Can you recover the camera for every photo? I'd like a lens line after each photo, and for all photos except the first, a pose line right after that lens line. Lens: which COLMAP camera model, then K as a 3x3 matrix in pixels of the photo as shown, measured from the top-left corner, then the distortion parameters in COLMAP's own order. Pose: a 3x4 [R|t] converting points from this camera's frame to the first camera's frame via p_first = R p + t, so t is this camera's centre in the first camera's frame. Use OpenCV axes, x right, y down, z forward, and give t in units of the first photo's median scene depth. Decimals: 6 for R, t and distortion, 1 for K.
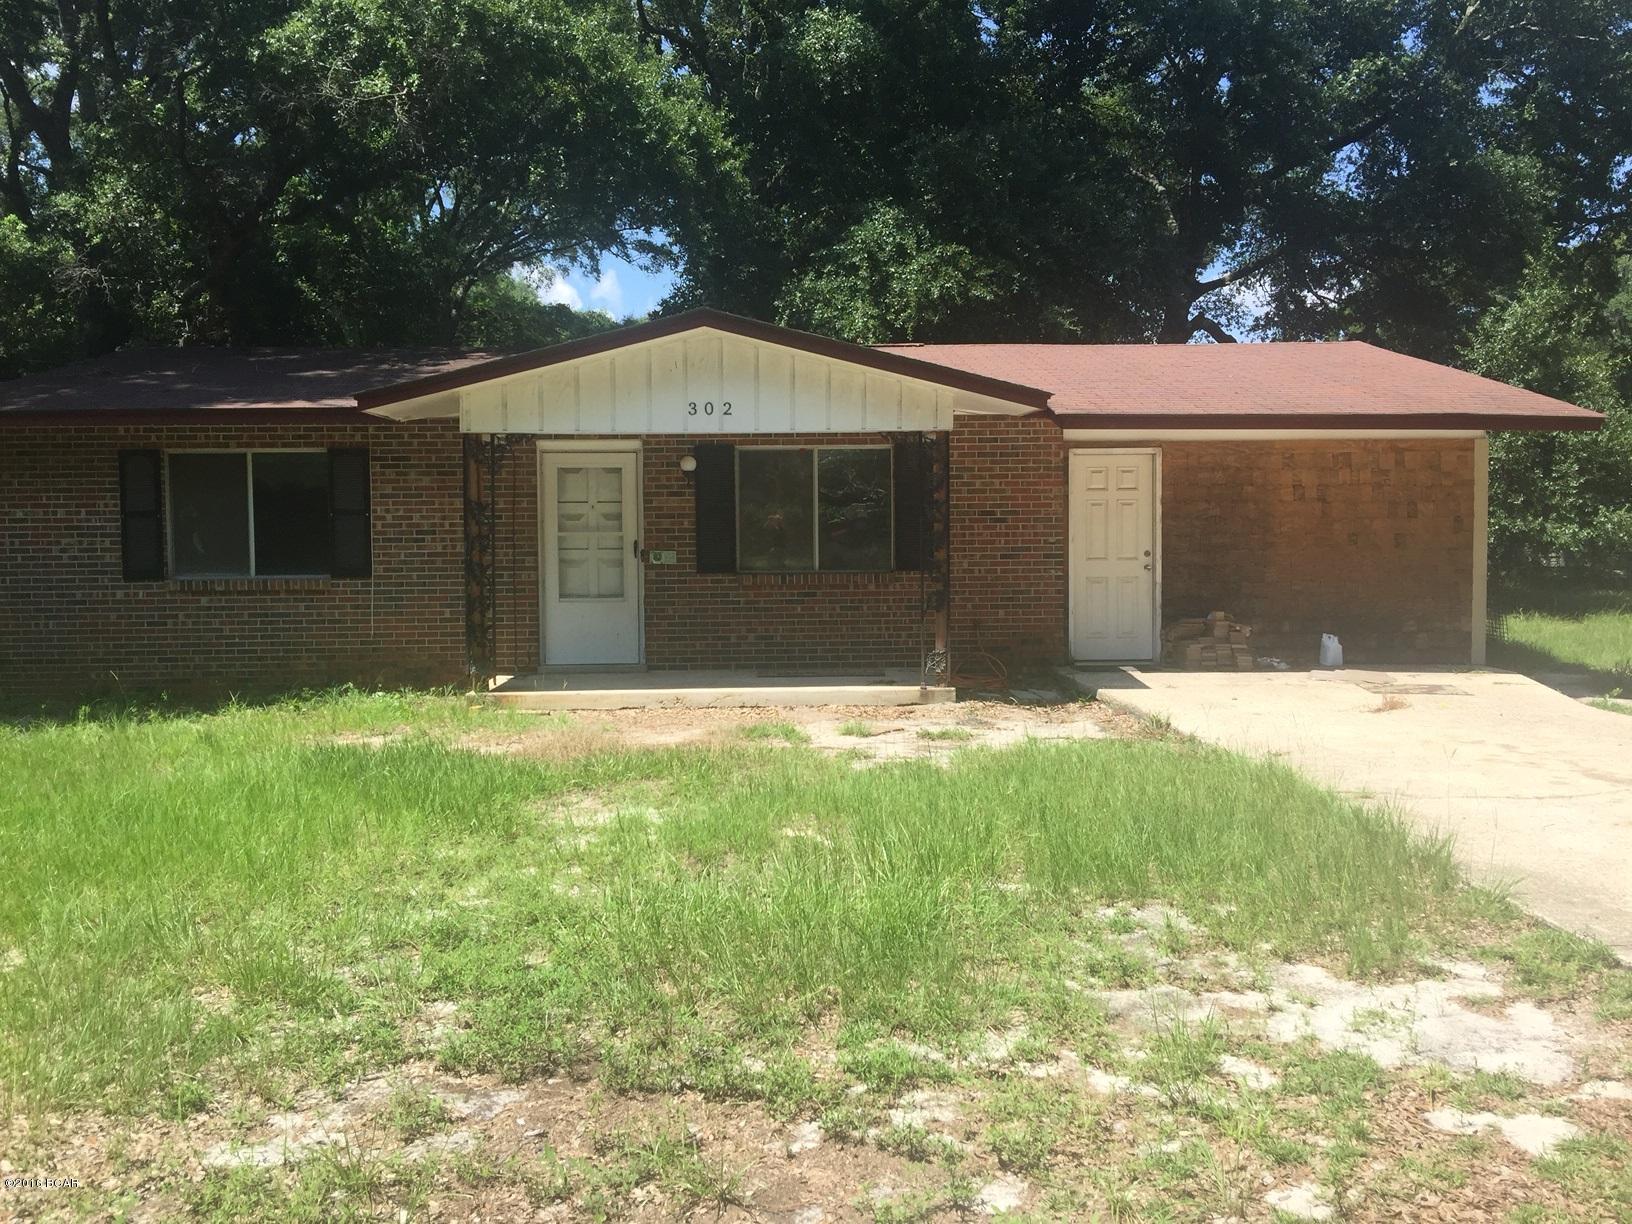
lens RADIAL K [[1367.2, 0, 816.0], [0, 1367.2, 612.0], [0, 0, 1]] dist [0.043870, -0.012279]
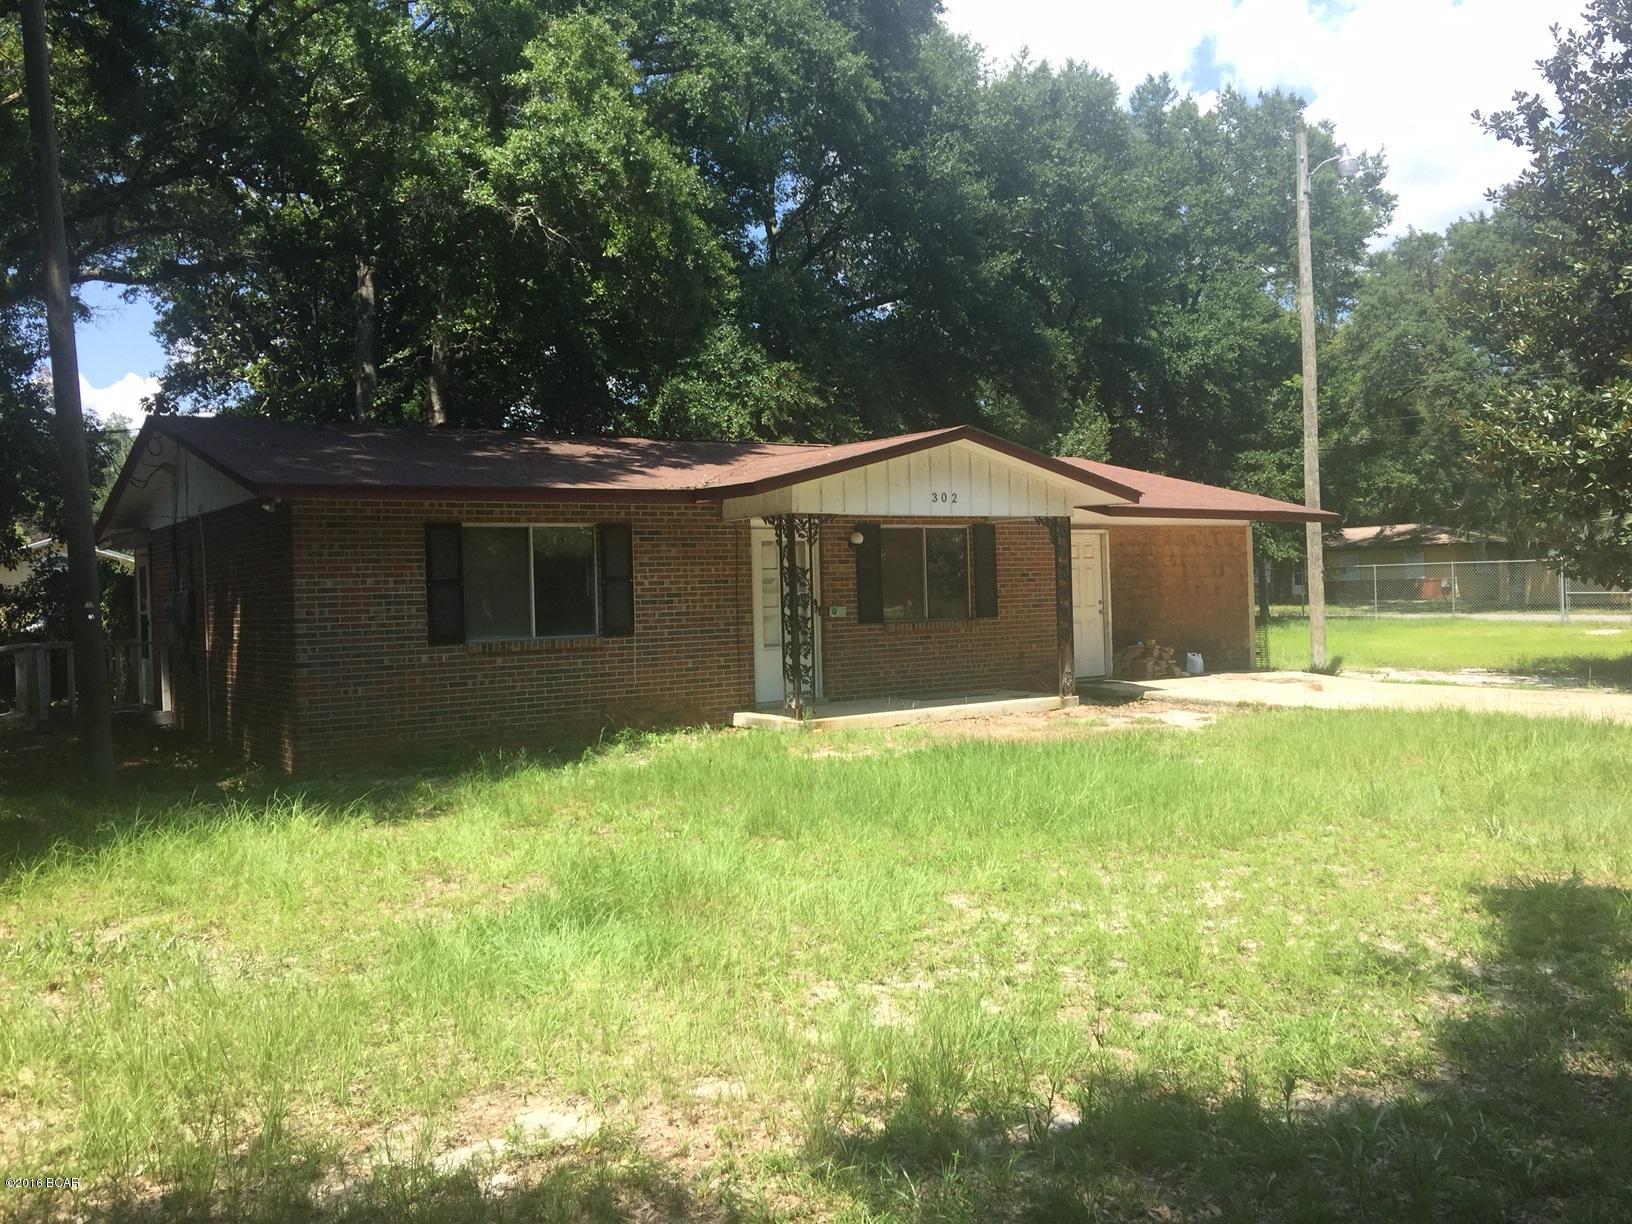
lens RADIAL K [[1367.2, 0, 816.0], [0, 1367.2, 612.0], [0, 0, 1]] dist [0.043870, -0.012279]
pose [[0.837711, -0.022811, 0.545638, -0.823447], [0.053115, 0.997794, -0.039833, 0.009546], [-0.543525, 0.062350, 0.837074, -0.046963]]
